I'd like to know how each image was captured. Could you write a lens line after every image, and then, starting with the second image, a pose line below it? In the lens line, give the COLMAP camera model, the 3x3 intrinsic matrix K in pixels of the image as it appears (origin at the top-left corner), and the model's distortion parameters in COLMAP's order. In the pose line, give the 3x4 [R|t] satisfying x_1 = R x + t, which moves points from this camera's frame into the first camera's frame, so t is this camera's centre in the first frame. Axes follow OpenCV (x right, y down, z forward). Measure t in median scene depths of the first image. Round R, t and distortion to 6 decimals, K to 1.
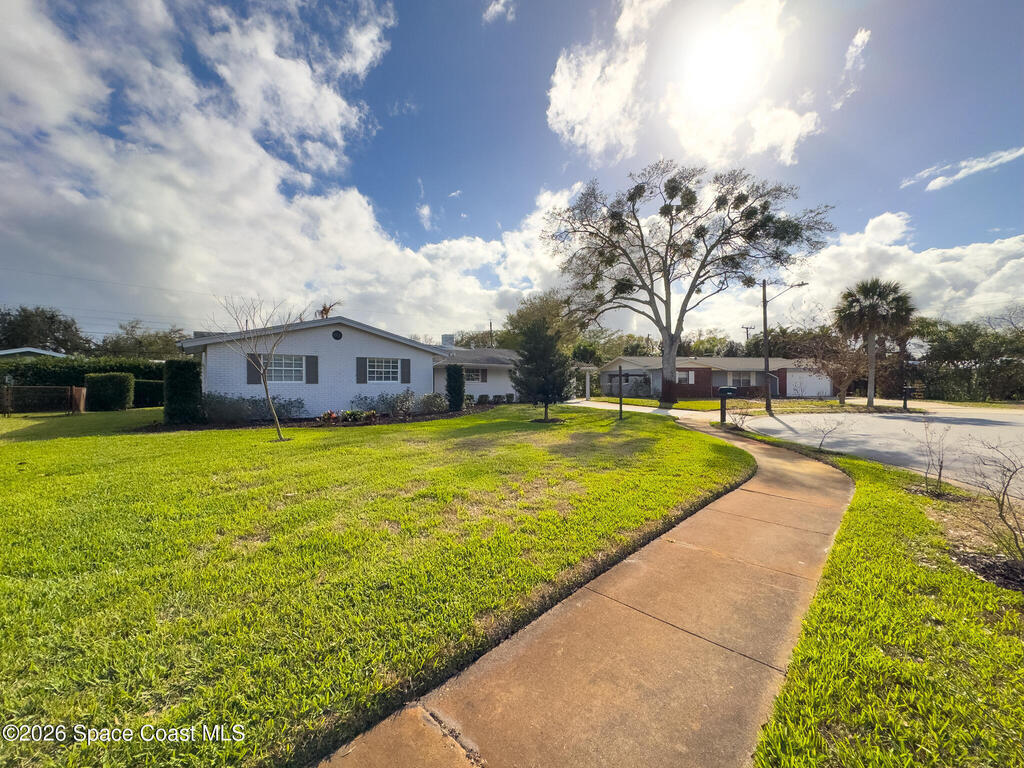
lens RADIAL K [[408.4, 0, 512.0], [0, 408.4, 384.0], [0, 0, 1]] dist [0.000440, -0.000157]
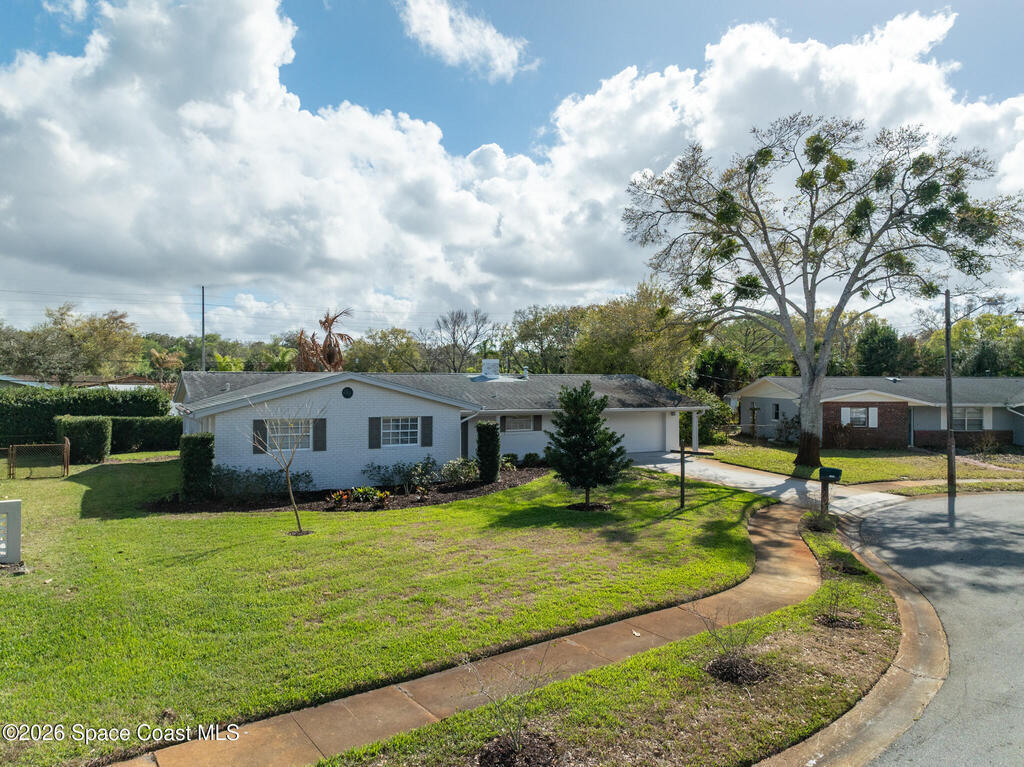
lens RADIAL K [[721.6, 0, 514.7], [0, 721.6, 380.3], [0, 0, 1]] dist [-0.010245, 0.000820]
pose [[0.987098, 0.009503, -0.159838, 0.149644], [-0.010043, 0.999946, -0.002570, -0.140965], [0.159805, 0.004142, 0.987140, -0.412890]]
